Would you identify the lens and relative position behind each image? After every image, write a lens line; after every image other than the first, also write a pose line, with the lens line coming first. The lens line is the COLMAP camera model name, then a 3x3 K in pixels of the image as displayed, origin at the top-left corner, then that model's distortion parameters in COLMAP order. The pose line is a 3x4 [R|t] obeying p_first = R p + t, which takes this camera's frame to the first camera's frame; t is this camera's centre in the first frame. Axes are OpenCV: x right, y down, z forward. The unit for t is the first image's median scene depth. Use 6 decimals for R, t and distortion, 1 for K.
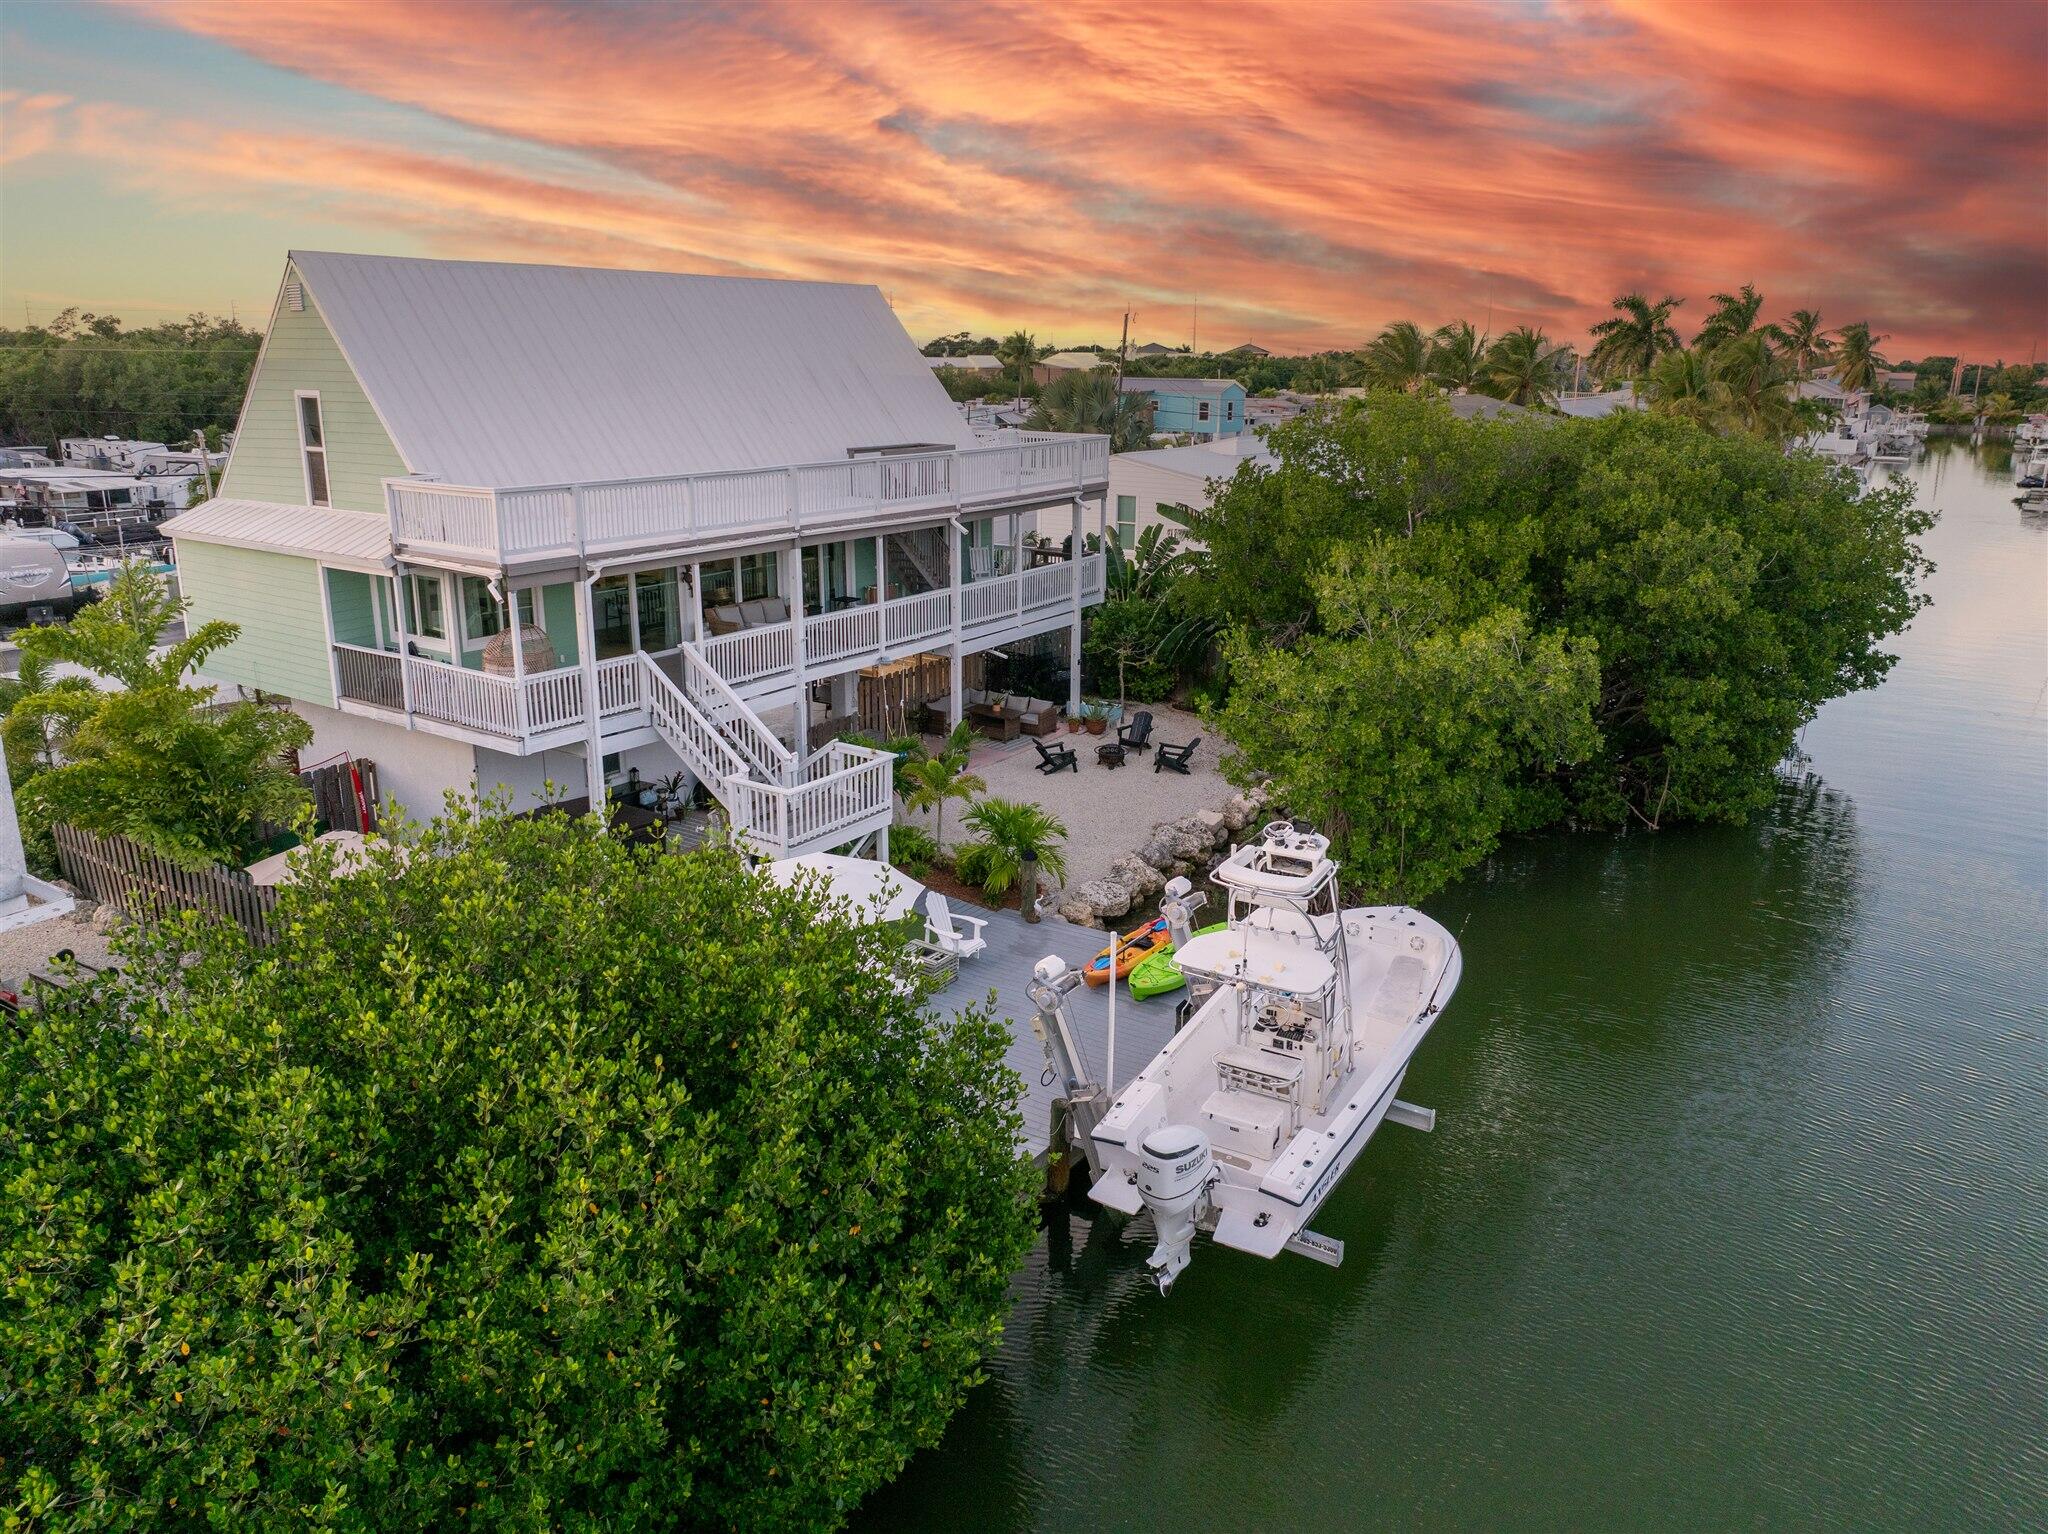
lens RADIAL K [[1430.6, 0, 1024.0], [0, 1430.6, 767.0], [0, 0, 1]] dist [-0.038706, 0.002666]
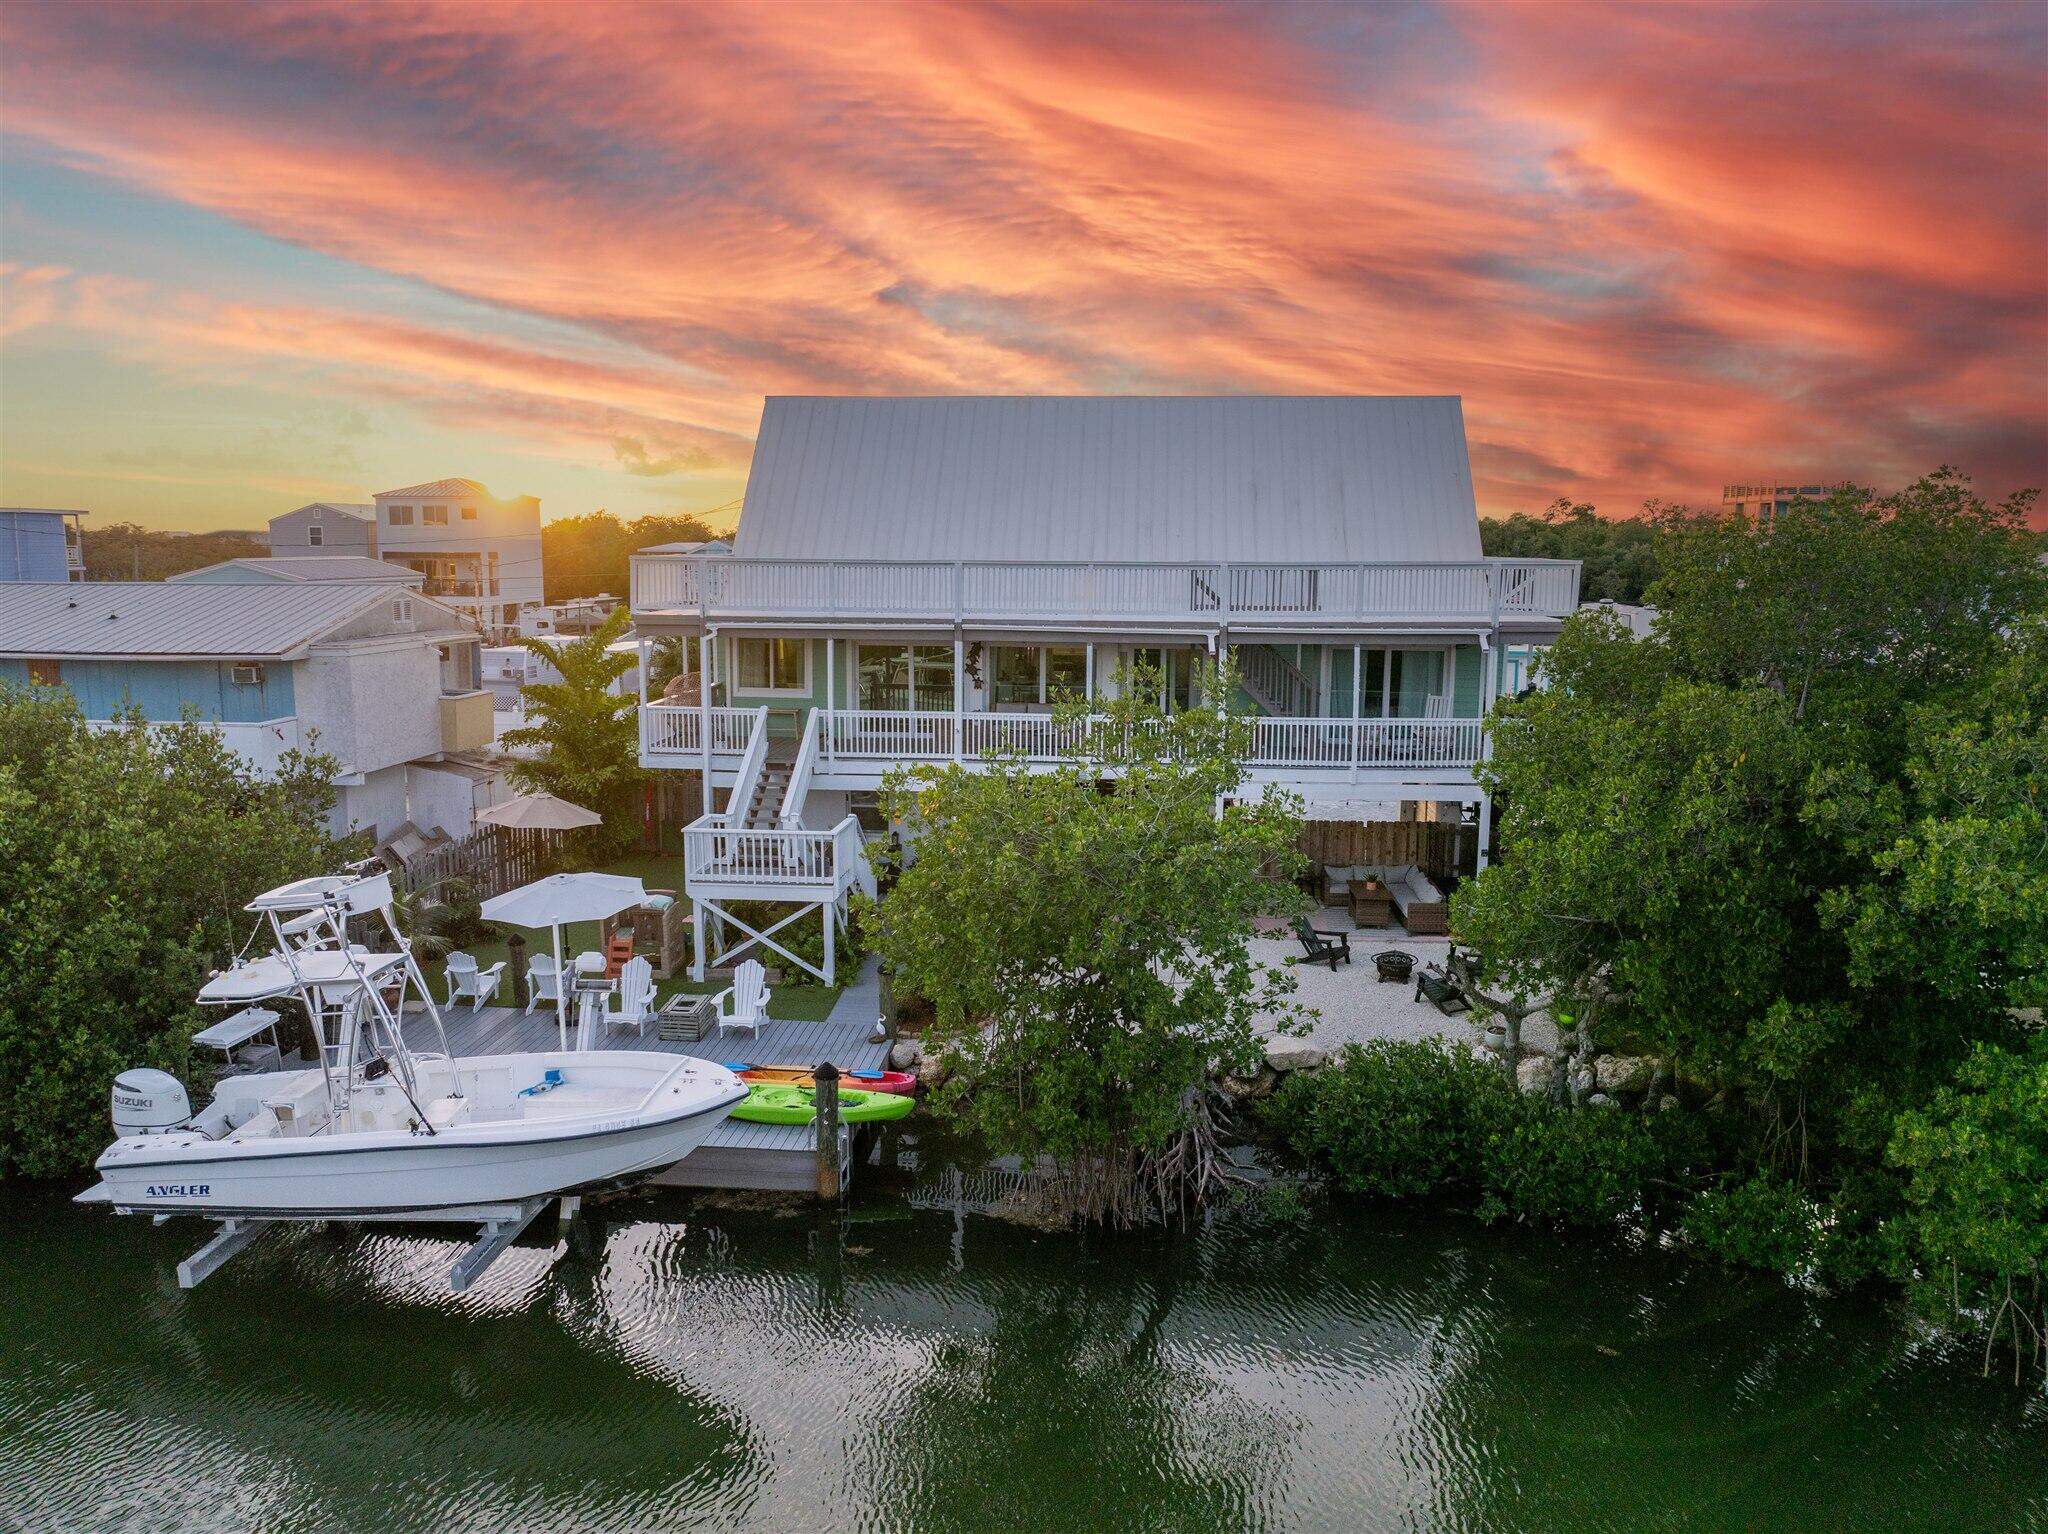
lens RADIAL K [[1430.6, 0, 1024.0], [0, 1430.6, 767.0], [0, 0, 1]] dist [-0.038706, 0.002666]
pose [[0.475683, 0.127316, -0.870354, 0.814327], [-0.246499, 0.969117, 0.007041, -0.089931], [0.844372, 0.211192, 0.492376, 0.591996]]
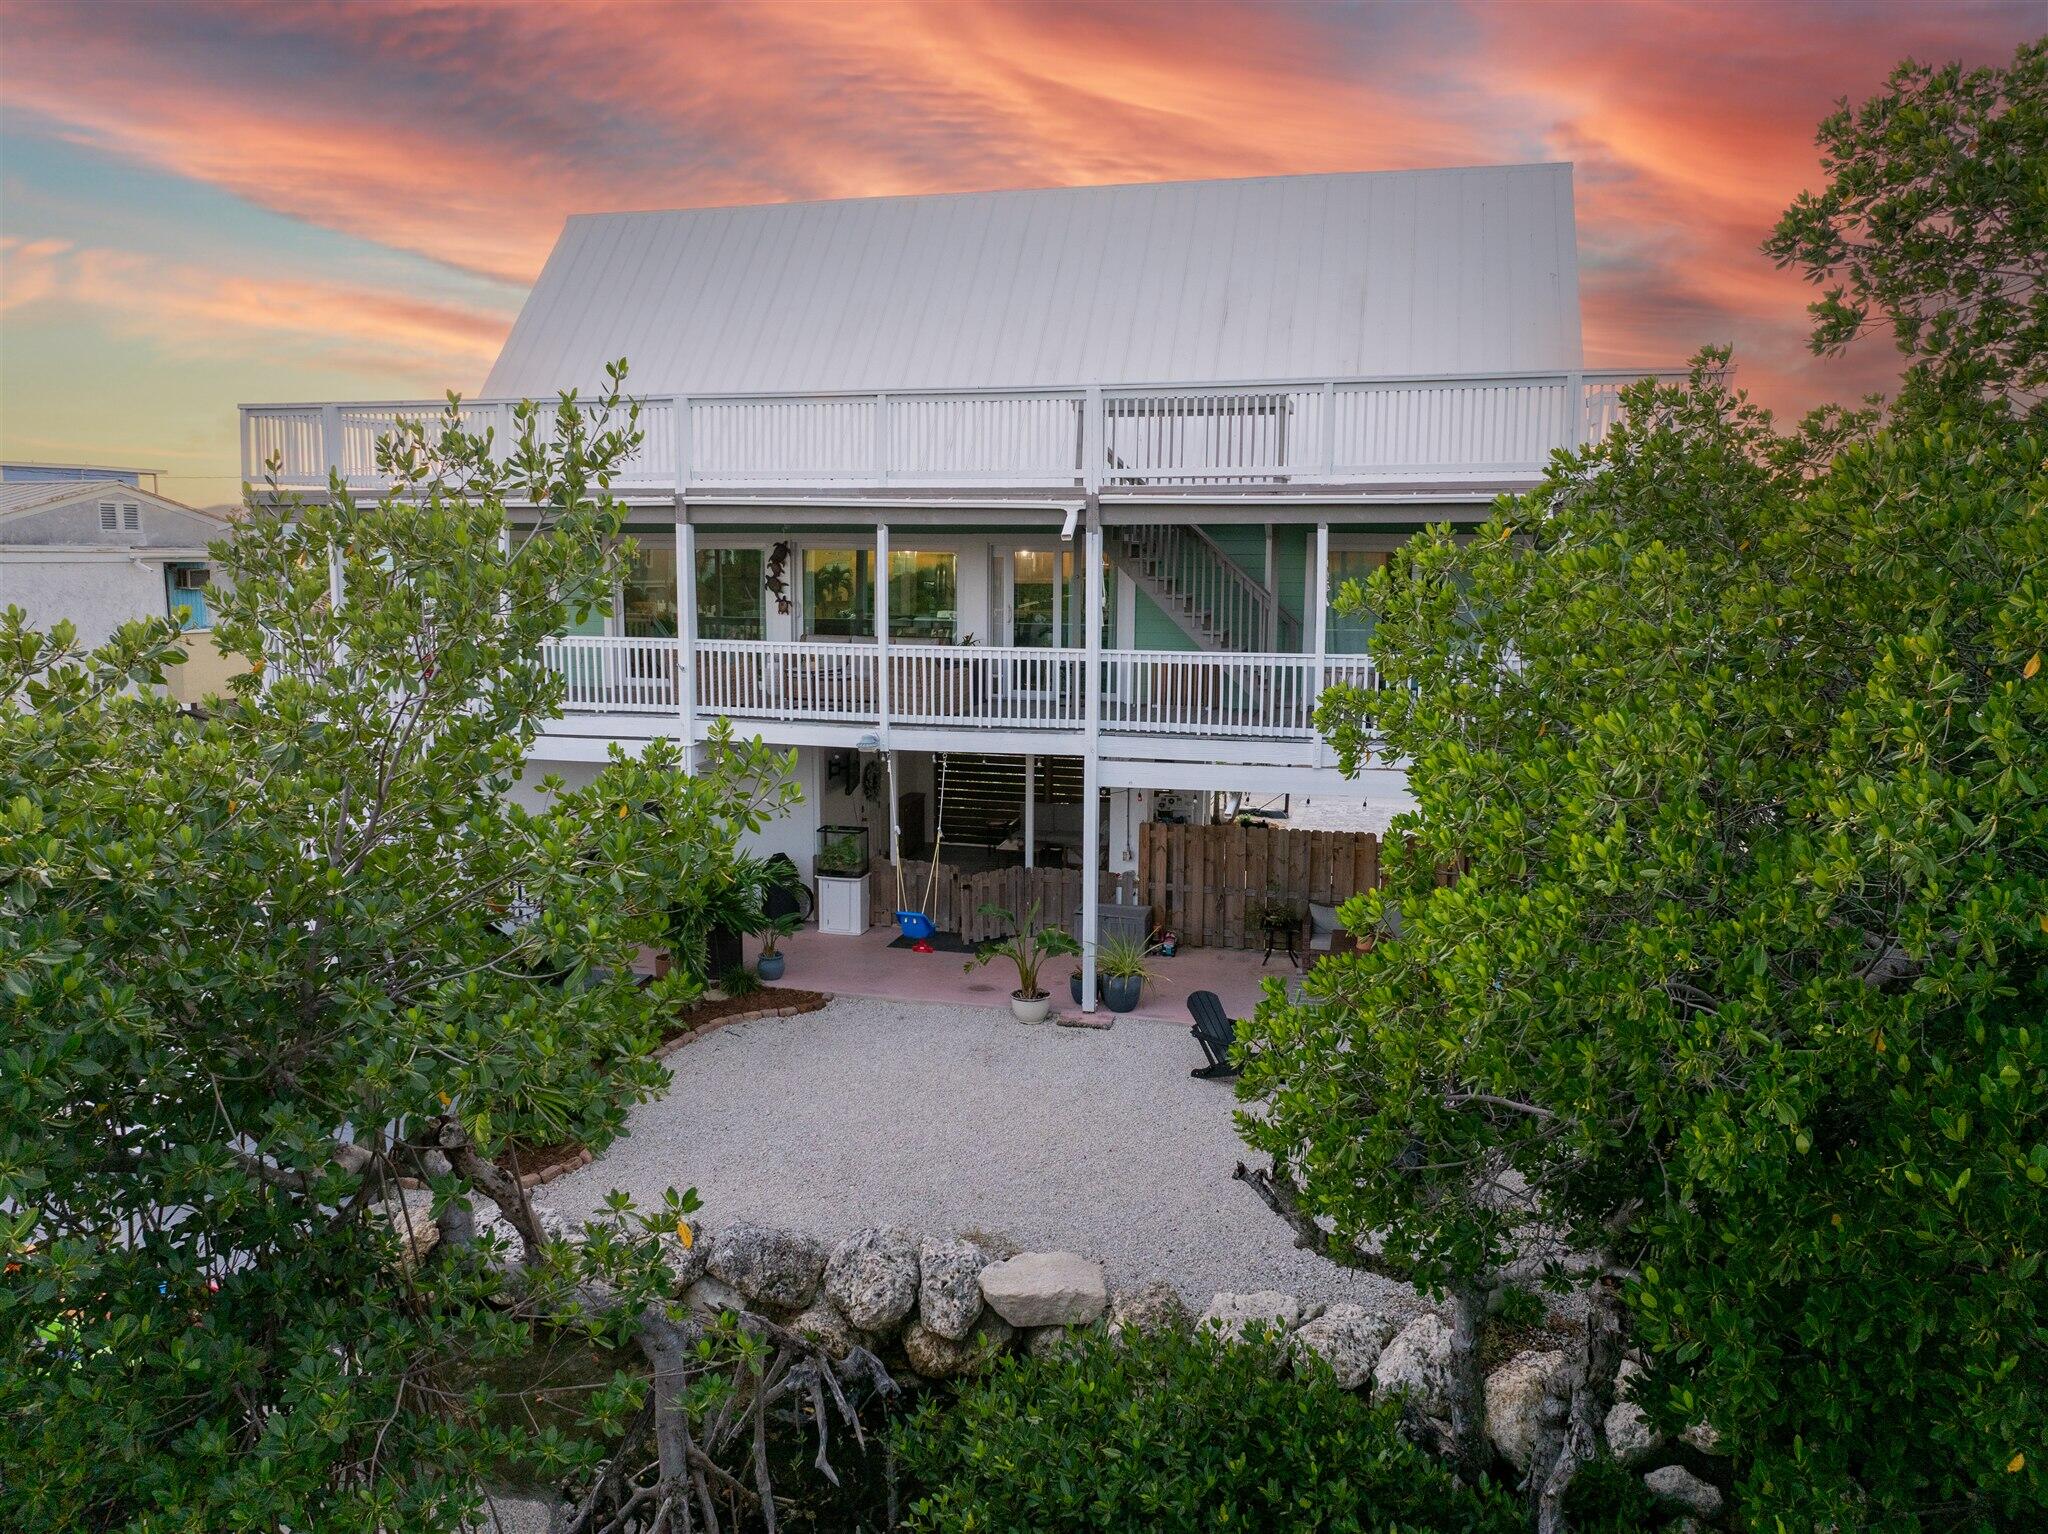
lens RADIAL K [[1442.3, 0, 1032.7], [0, 1442.3, 765.6], [0, 0, 1]] dist [-0.035150, 0.002228]
pose [[0.334116, 0.136266, -0.932630, 0.541464], [-0.265809, 0.962953, 0.045469, -0.127735], [0.904274, 0.232710, 0.357959, 0.997653]]
